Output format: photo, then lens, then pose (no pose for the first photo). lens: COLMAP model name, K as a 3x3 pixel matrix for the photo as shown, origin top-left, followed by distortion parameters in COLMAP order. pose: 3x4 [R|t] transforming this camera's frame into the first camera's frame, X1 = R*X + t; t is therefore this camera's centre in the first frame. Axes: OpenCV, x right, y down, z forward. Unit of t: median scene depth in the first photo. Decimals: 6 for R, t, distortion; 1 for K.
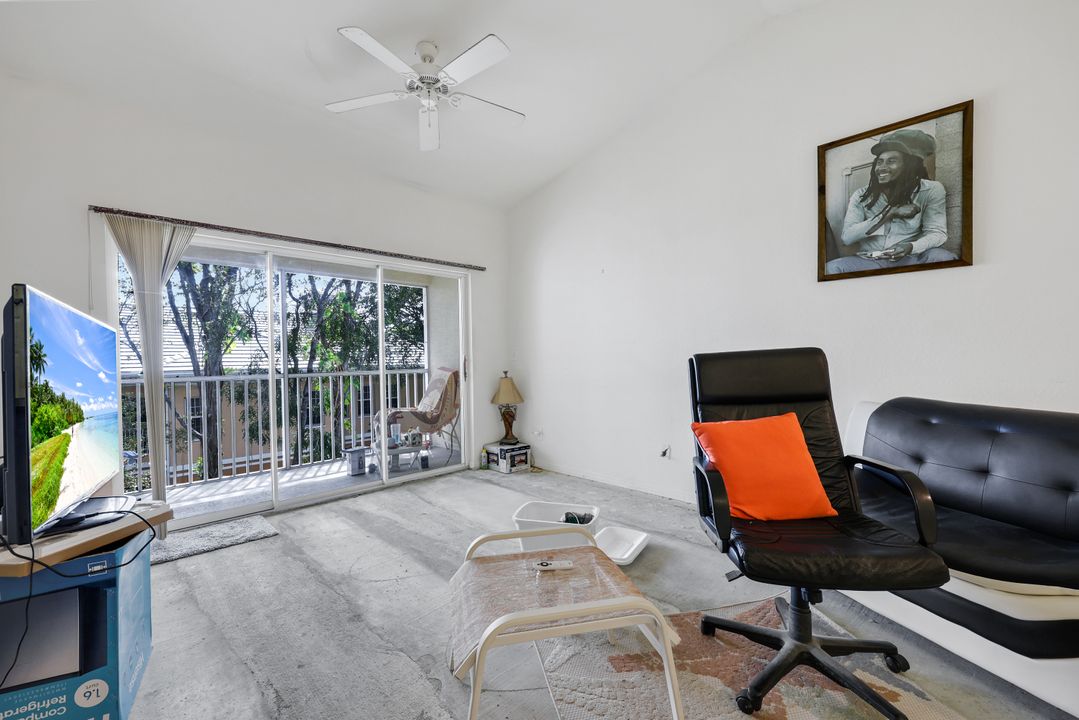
lens RADIAL K [[439.1, 0, 529.3], [0, 439.1, 362.7], [0, 0, 1]] dist [-0.002240, 0.000279]
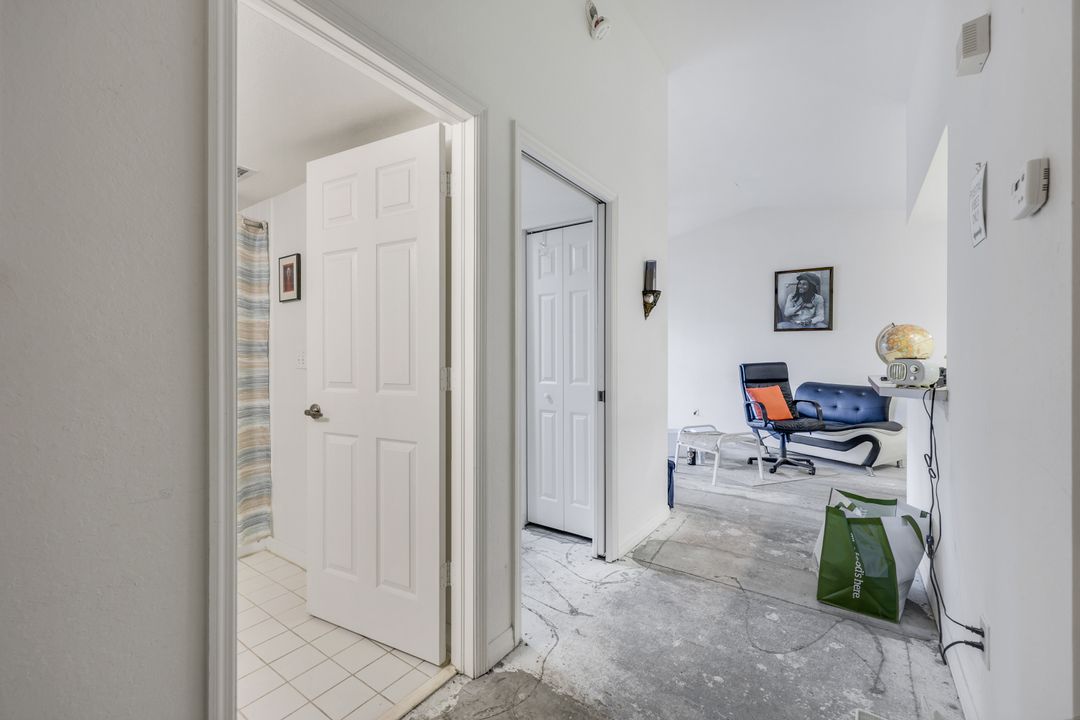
lens RADIAL K [[439.5, 0, 531.2], [0, 439.5, 355.3], [0, 0, 1]] dist [-0.002240, 0.000279]
pose [[0.982860, 0.022305, 0.183001, -1.033108], [-0.019318, 0.999650, -0.018088, 0.003056], [-0.183340, 0.014242, 0.982946, -1.042465]]
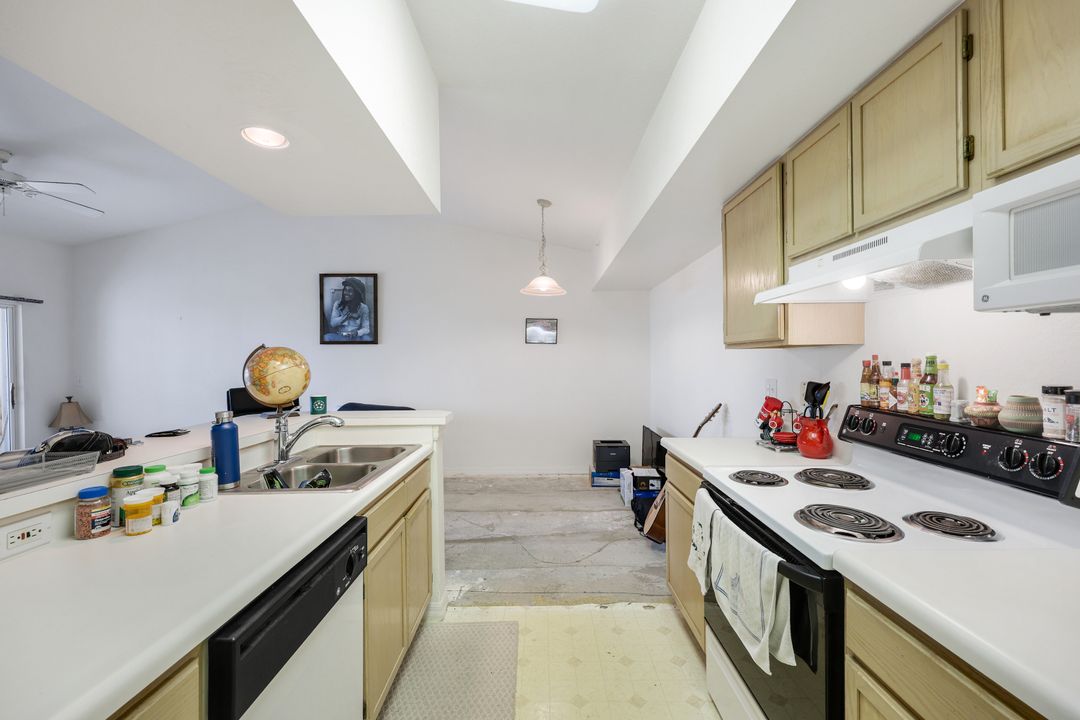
lens RADIAL K [[439.5, 0, 540.1], [0, 439.5, 362.4], [0, 0, 1]] dist [-0.002240, 0.000279]
pose [[0.685746, 0.004820, 0.727825, -0.081520], [0.006784, 0.999892, -0.013013, -0.077941], [-0.727809, 0.013861, 0.685640, -1.065873]]
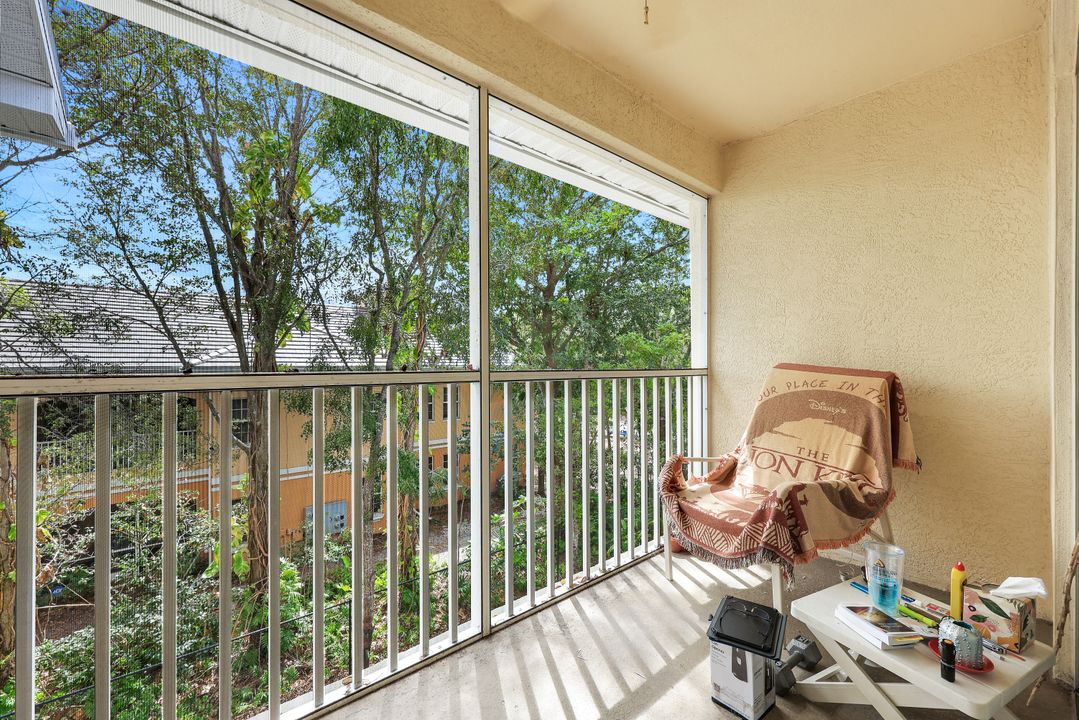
lens RADIAL K [[439.1, 0, 530.6], [0, 439.1, 364.5], [0, 0, 1]] dist [-0.002240, 0.000279]
pose [[0.997116, 0.018081, -0.073705, -0.910542], [-0.018611, 0.999806, -0.006509, 0.040076], [0.073573, 0.007862, 0.997259, 1.215424]]
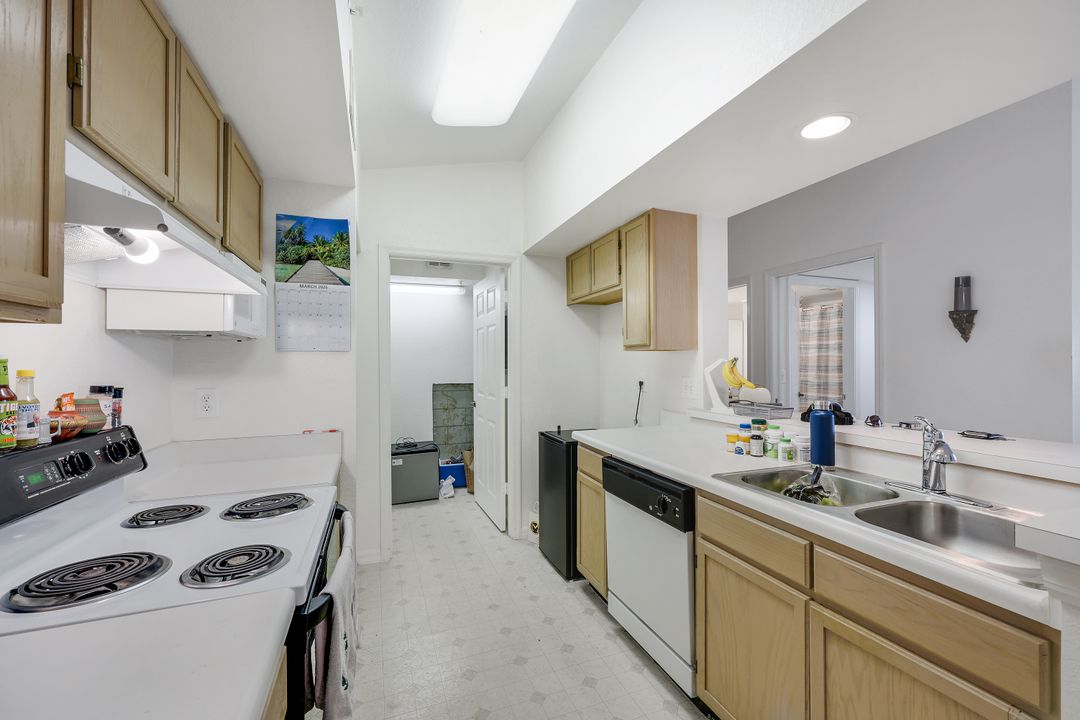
lens RADIAL K [[439.5, 0, 535.3], [0, 439.5, 356.4], [0, 0, 1]] dist [-0.002240, 0.000279]
pose [[-0.384804, 0.008826, -0.922956, 0.813908], [0.002138, 0.999960, 0.008671, -0.093587], [0.922996, 0.001363, -0.384808, -0.501557]]
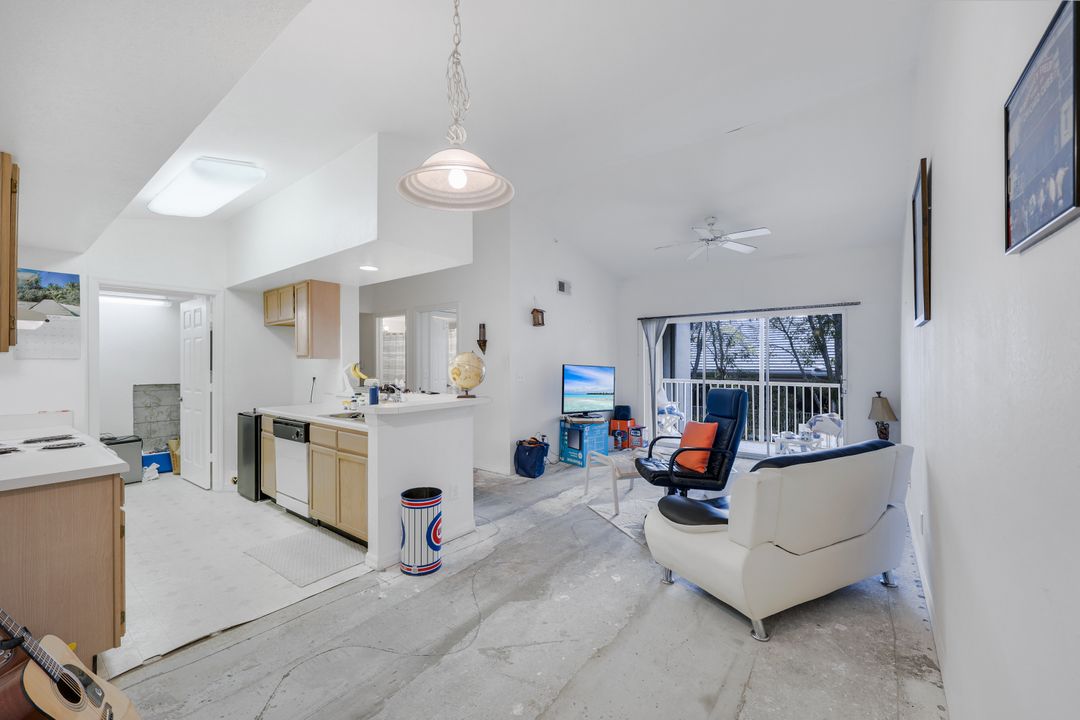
lens RADIAL K [[439.5, 0, 542.4], [0, 439.5, 359.0], [0, 0, 1]] dist [-0.002240, 0.000279]
pose [[0.158818, 0.009442, -0.987263, 1.629281], [-0.007753, 0.999935, 0.008316, -0.117284], [0.987277, 0.006334, 0.158881, -0.031980]]
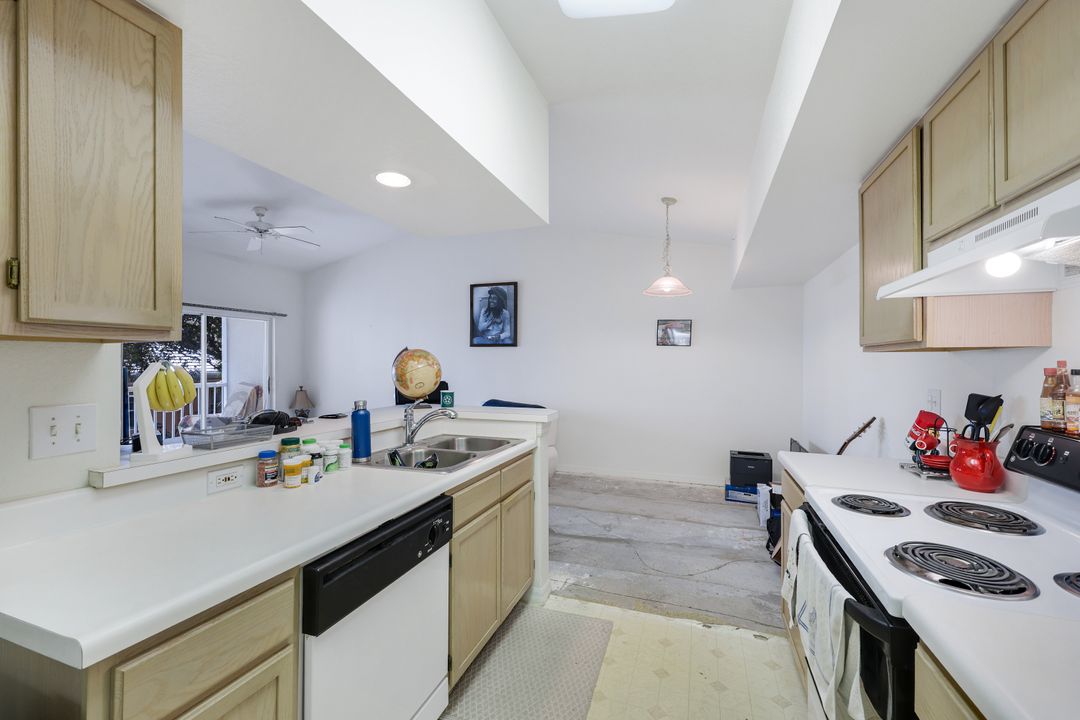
lens RADIAL K [[439.5, 0, 541.1], [0, 439.5, 361.7], [0, 0, 1]] dist [-0.002240, 0.000279]
pose [[0.891731, 0.017625, 0.452222, -0.009041], [-0.010457, 0.999777, -0.018345, -0.078016], [-0.452444, 0.011630, 0.891717, -1.154338]]
